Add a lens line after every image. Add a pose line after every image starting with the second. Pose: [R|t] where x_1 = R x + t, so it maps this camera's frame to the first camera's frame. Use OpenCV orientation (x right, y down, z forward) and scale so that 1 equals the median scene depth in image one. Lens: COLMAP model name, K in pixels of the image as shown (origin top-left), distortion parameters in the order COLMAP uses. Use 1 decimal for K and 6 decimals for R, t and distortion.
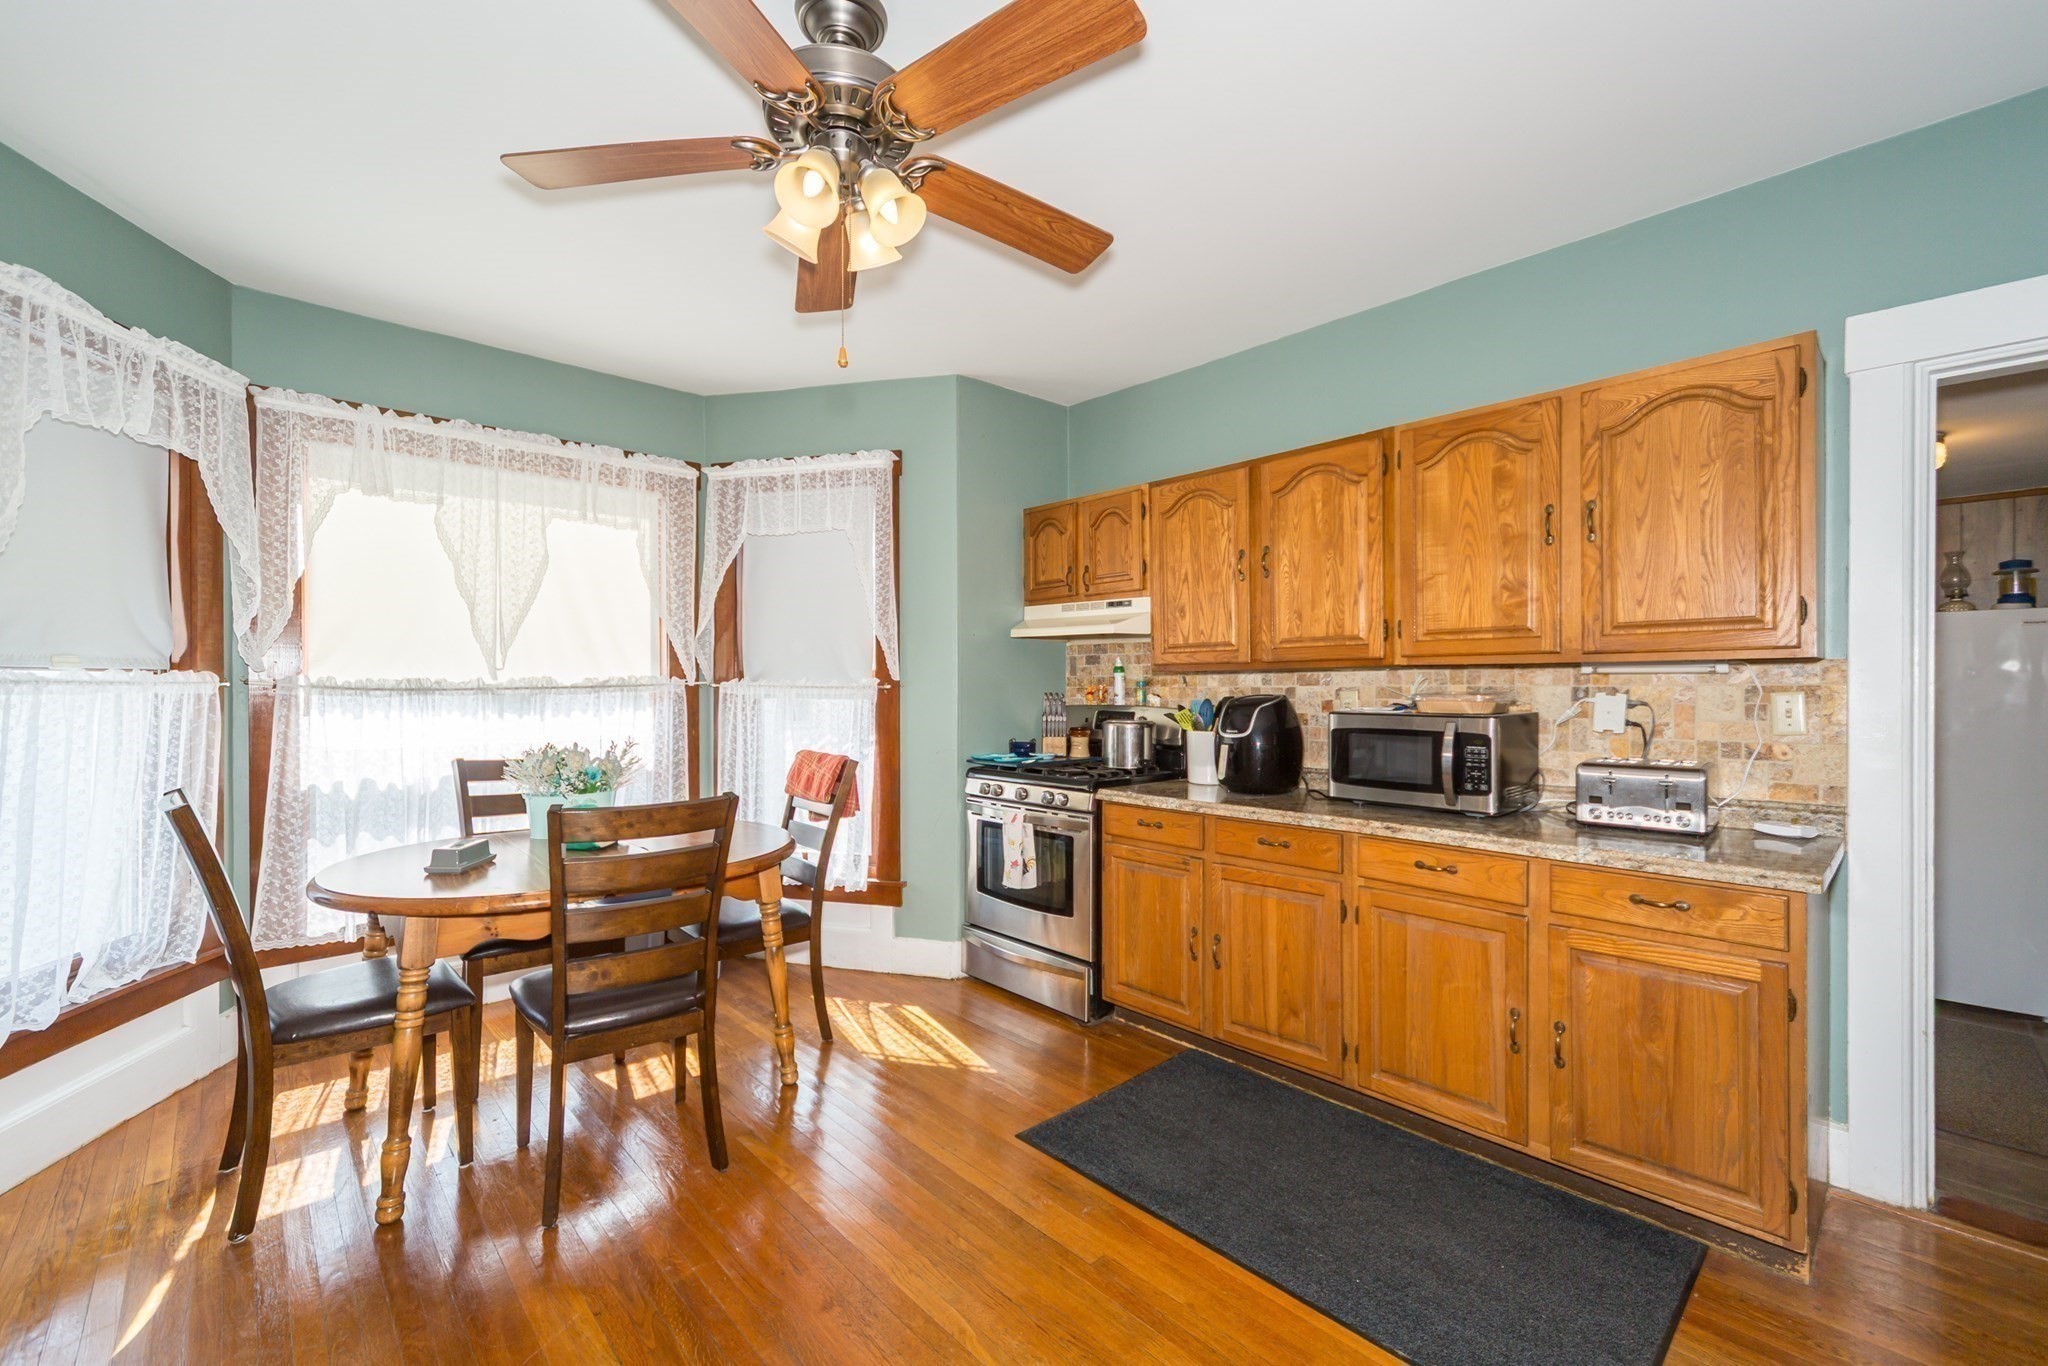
lens RADIAL K [[855.4, 0, 1039.3], [0, 855.4, 685.6], [0, 0, 1]] dist [0.000670, -0.000032]
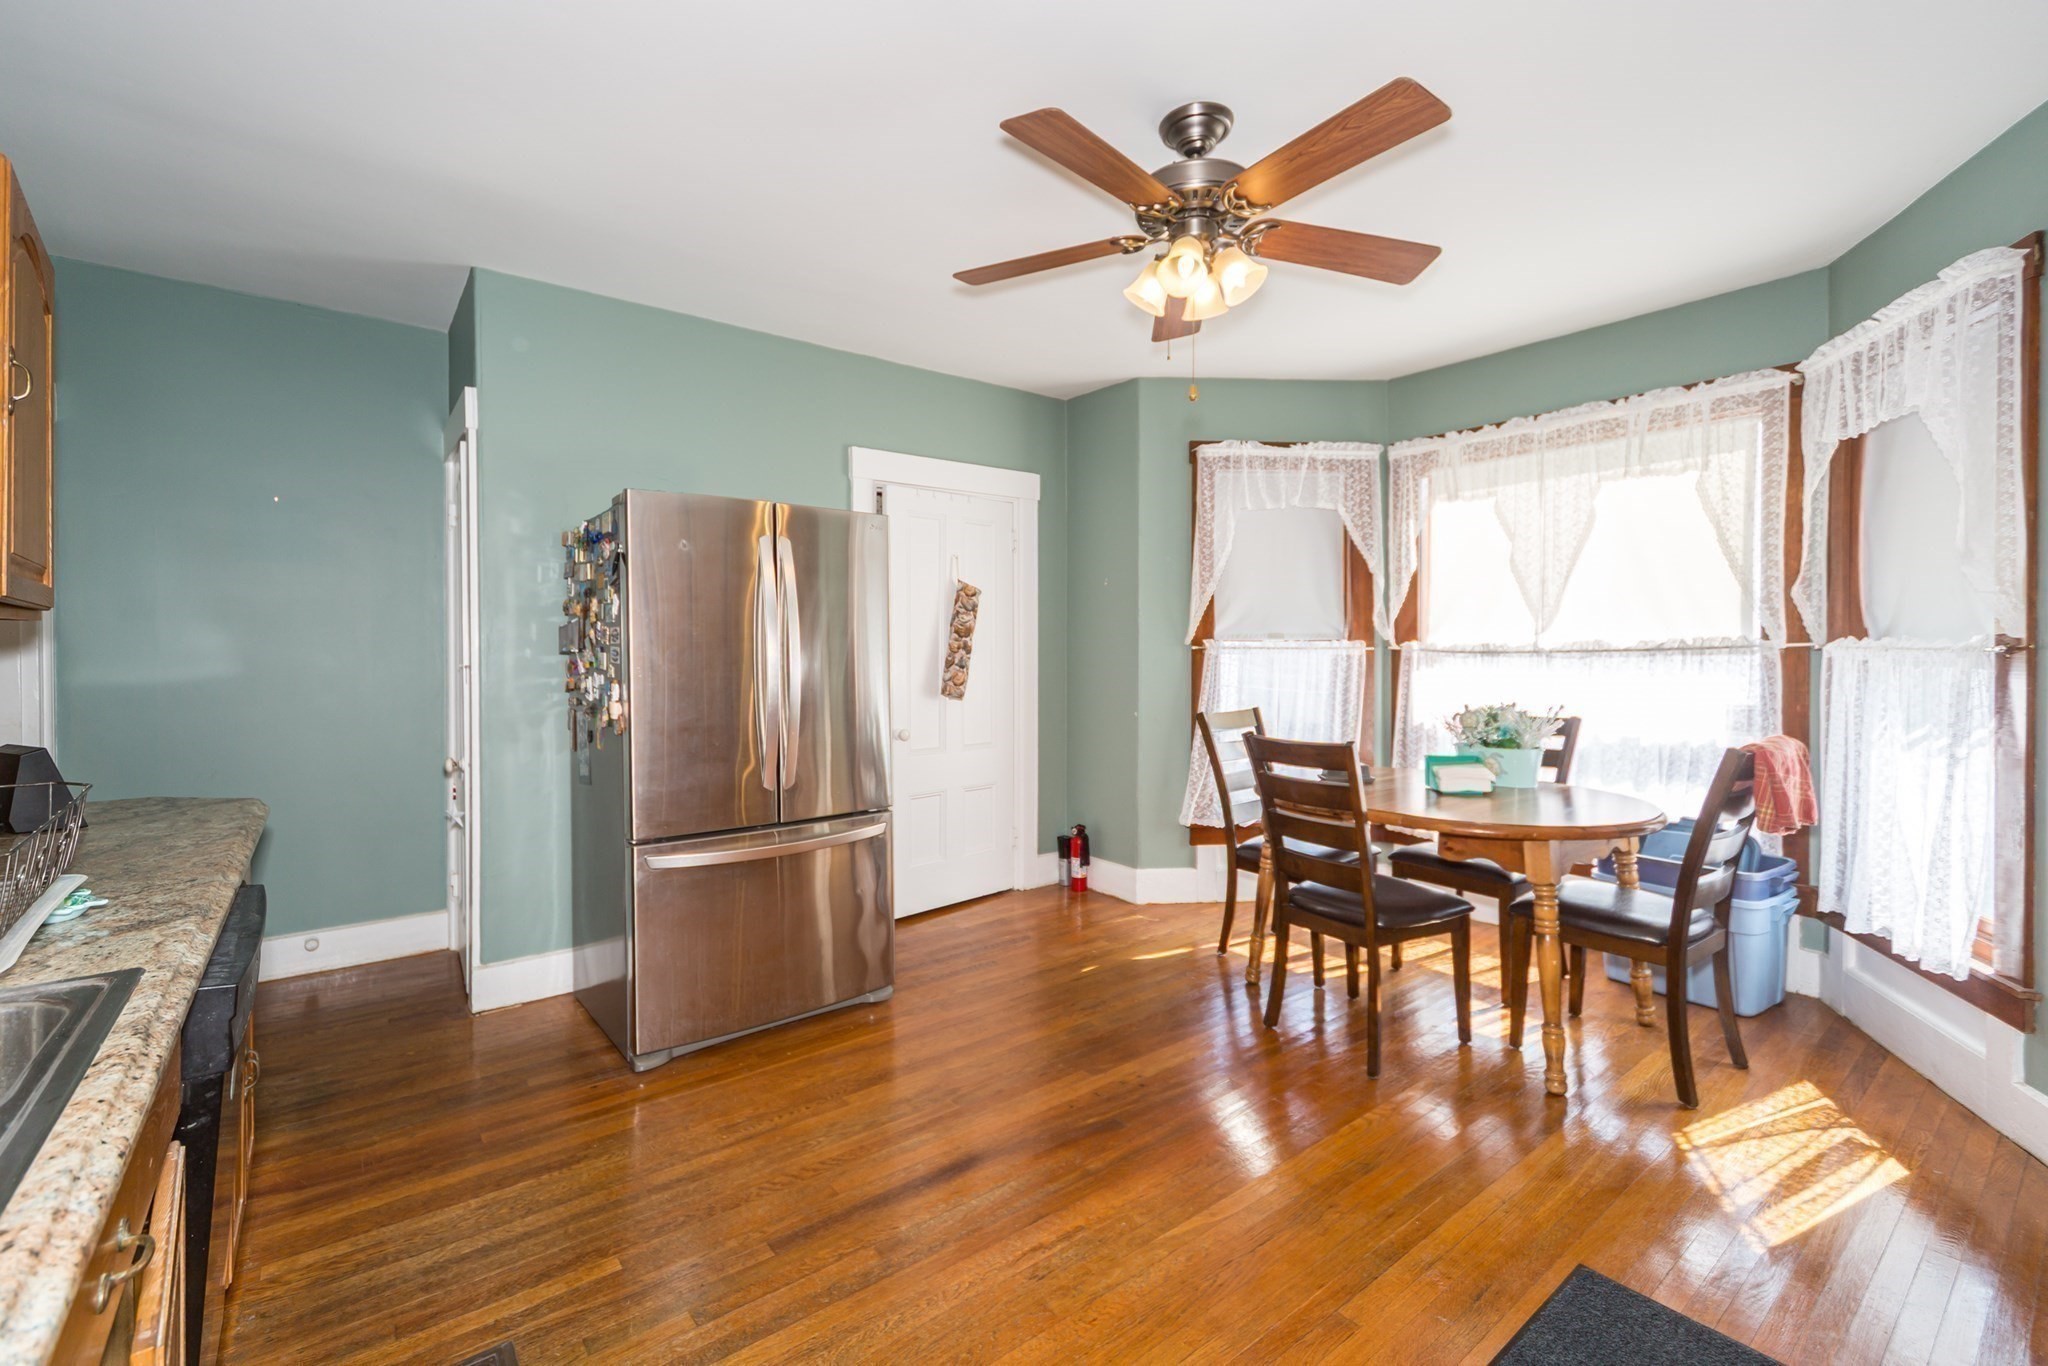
lens RADIAL K [[855.4, 0, 1023.6], [0, 855.4, 670.4], [0, 0, 1]] dist [0.000670, -0.000032]
pose [[-0.087929, 0.016705, -0.995987, 0.539823], [-0.003818, 0.999846, 0.017107, 0.011819], [0.996119, 0.005307, -0.087852, 0.447887]]
